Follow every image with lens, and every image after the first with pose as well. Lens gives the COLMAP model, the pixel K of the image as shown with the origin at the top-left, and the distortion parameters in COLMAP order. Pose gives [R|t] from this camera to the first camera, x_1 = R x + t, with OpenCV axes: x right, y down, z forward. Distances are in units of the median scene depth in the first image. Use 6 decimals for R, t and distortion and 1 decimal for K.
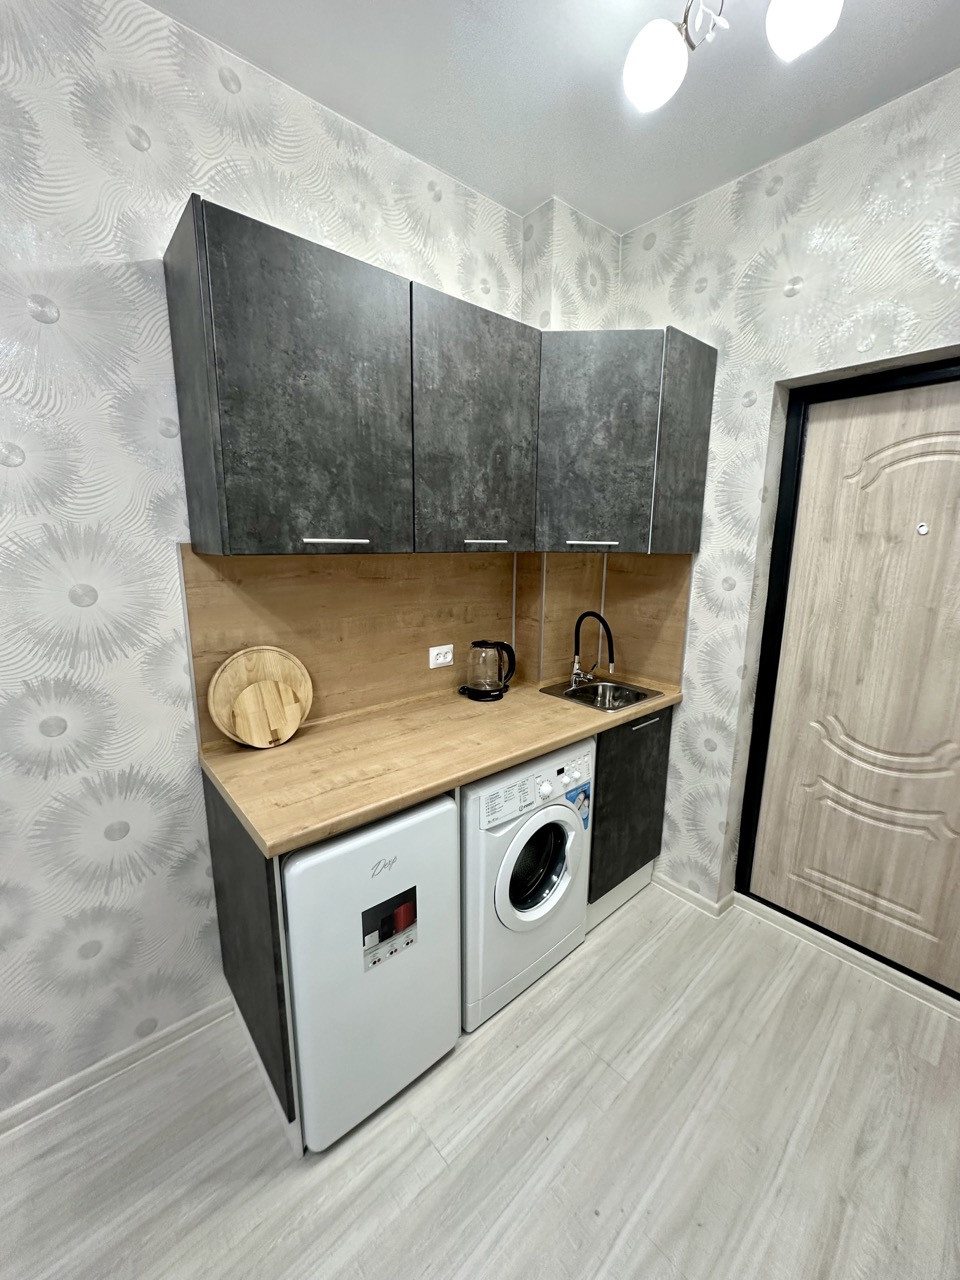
lens RADIAL K [[511.2, 0, 479.9], [0, 511.2, 640.3], [0, 0, 1]] dist [-0.004235, 0.000986]
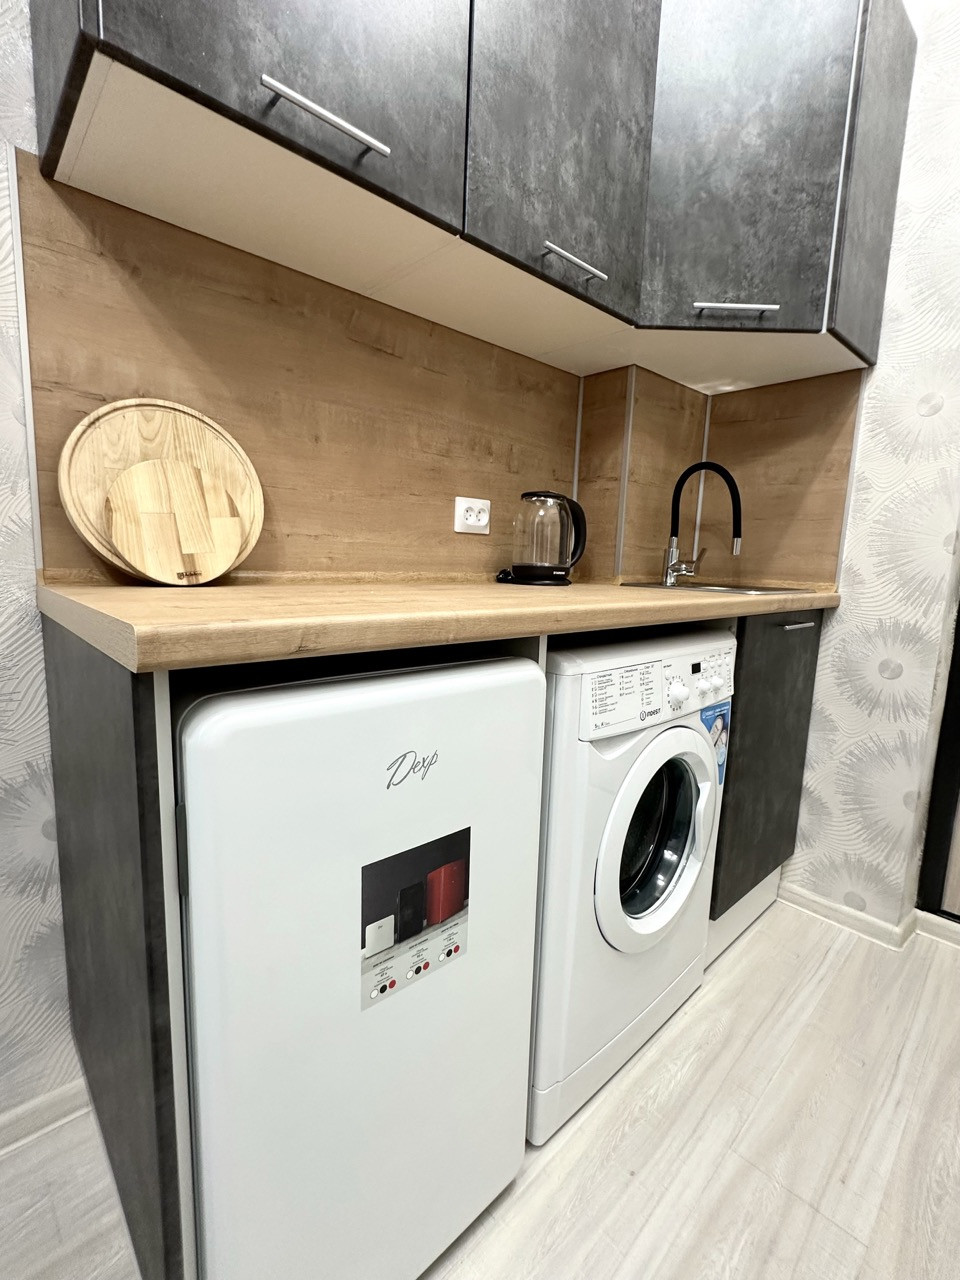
lens RADIAL K [[587.4, 0, 475.1], [0, 587.4, 639.5], [0, 0, 1]] dist [-0.000564, -0.000912]
pose [[0.999009, 0.022938, 0.038148, -0.114661], [-0.020871, 0.998337, -0.053734, 0.263502], [-0.039317, 0.052884, 0.997826, 0.348284]]
